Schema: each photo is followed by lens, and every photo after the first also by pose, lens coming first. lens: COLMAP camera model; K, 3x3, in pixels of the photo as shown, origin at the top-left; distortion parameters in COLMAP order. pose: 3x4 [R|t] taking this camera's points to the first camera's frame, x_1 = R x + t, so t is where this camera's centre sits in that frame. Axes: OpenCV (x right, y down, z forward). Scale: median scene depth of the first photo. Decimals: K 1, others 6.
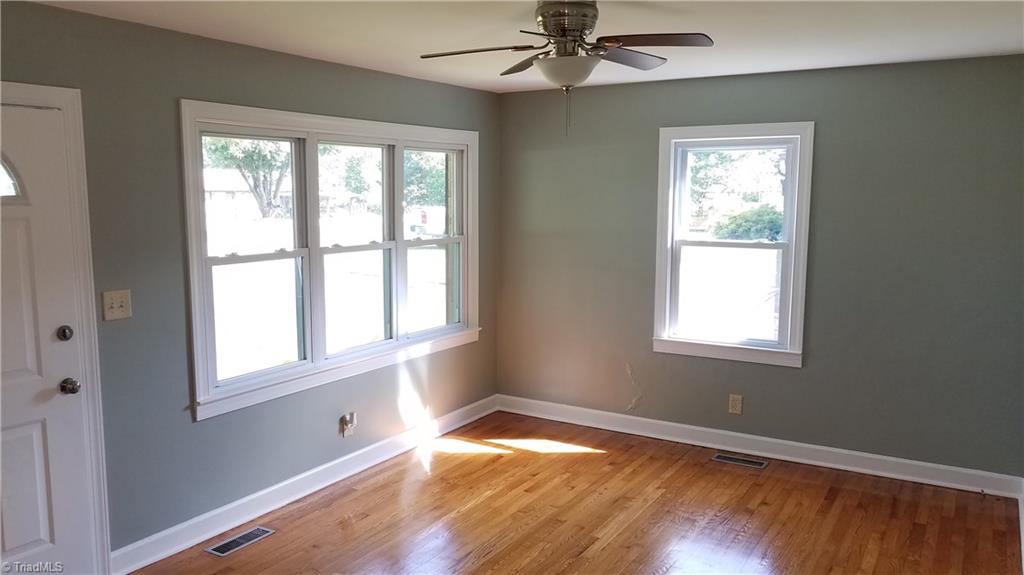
lens RADIAL K [[803.3, 0, 511.7], [0, 803.3, 287.2], [0, 0, 1]] dist [0.017478, -0.007581]
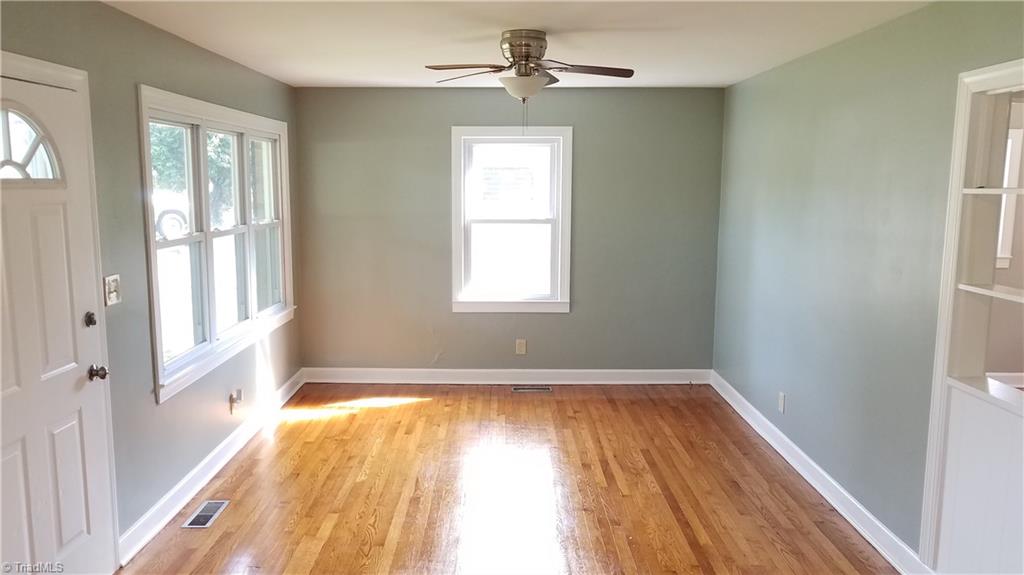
lens RADIAL K [[803.3, 0, 508.4], [0, 803.3, 288.8], [0, 0, 1]] dist [0.017478, -0.007581]
pose [[0.846825, -0.068495, 0.527442, -0.438971], [0.061655, 0.997629, 0.030566, 0.014809], [-0.528286, 0.006635, 0.849041, -0.072679]]
